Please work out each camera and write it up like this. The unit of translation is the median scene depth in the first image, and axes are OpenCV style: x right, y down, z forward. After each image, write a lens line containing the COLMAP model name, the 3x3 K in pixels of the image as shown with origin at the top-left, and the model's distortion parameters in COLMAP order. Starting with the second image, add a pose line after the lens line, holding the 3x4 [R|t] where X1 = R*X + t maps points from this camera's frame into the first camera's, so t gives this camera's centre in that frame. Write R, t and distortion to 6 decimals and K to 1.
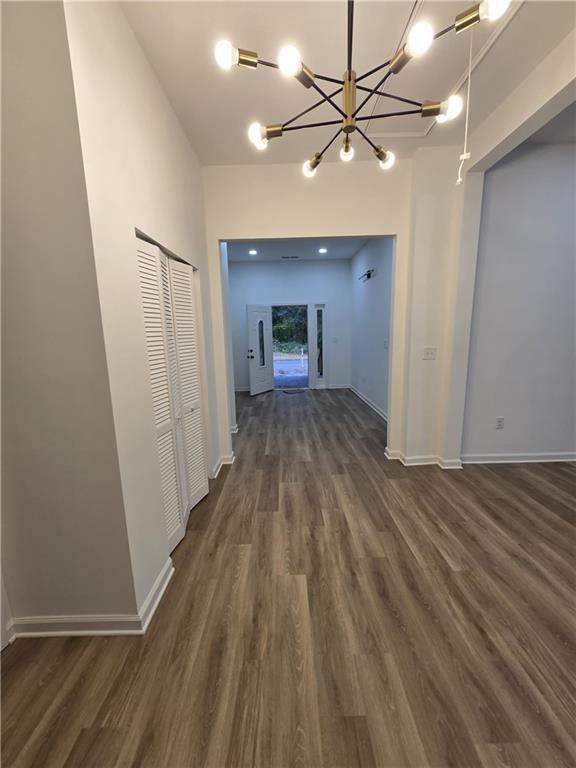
lens RADIAL K [[314.7, 0, 284.2], [0, 314.7, 383.9], [0, 0, 1]] dist [0.000054, -0.000186]
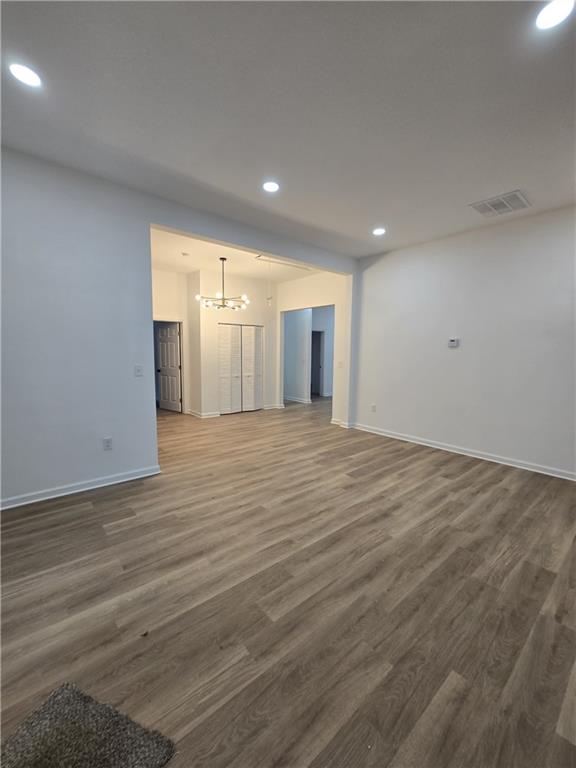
lens RADIAL K [[314.7, 0, 284.2], [0, 314.7, 383.9], [0, 0, 1]] dist [0.000054, -0.000186]
pose [[0.643396, 0.112103, -0.757281, 2.254528], [-0.153935, 0.987960, 0.015466, 0.059283], [0.749897, 0.106621, 0.652906, -0.651180]]
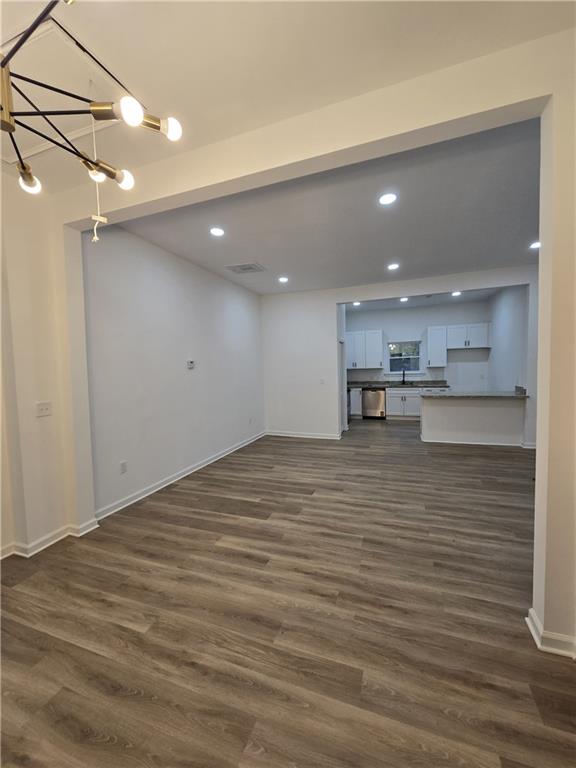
lens RADIAL K [[314.7, 0, 284.2], [0, 314.7, 383.9], [0, 0, 1]] dist [0.000054, -0.000186]
pose [[0.353423, -0.033845, 0.934851, -0.138151], [0.173203, 0.984434, -0.029840, -0.035145], [-0.919289, 0.172465, 0.353783, 0.116162]]
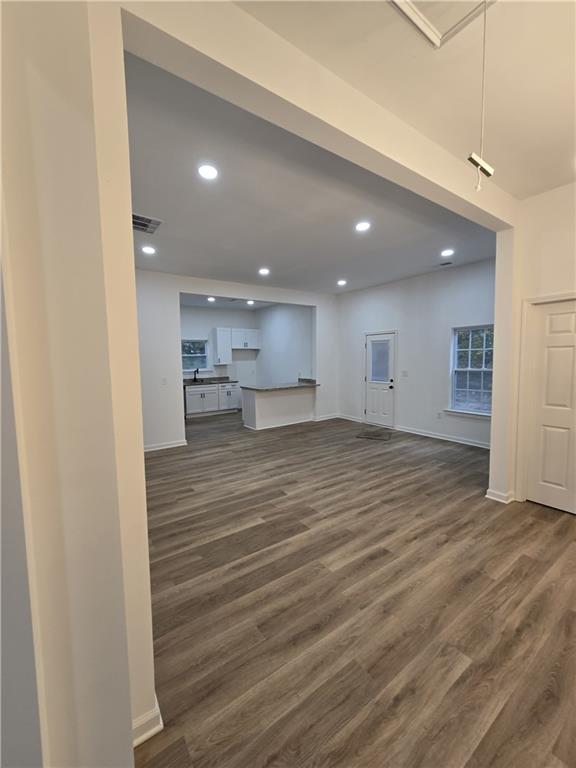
lens RADIAL K [[314.7, 0, 284.2], [0, 314.7, 383.9], [0, 0, 1]] dist [0.000054, -0.000186]
pose [[-0.573816, -0.029732, 0.818445, 0.129422], [0.167625, 0.973921, 0.152903, -0.265749], [-0.801647, 0.224930, -0.553867, 1.351285]]
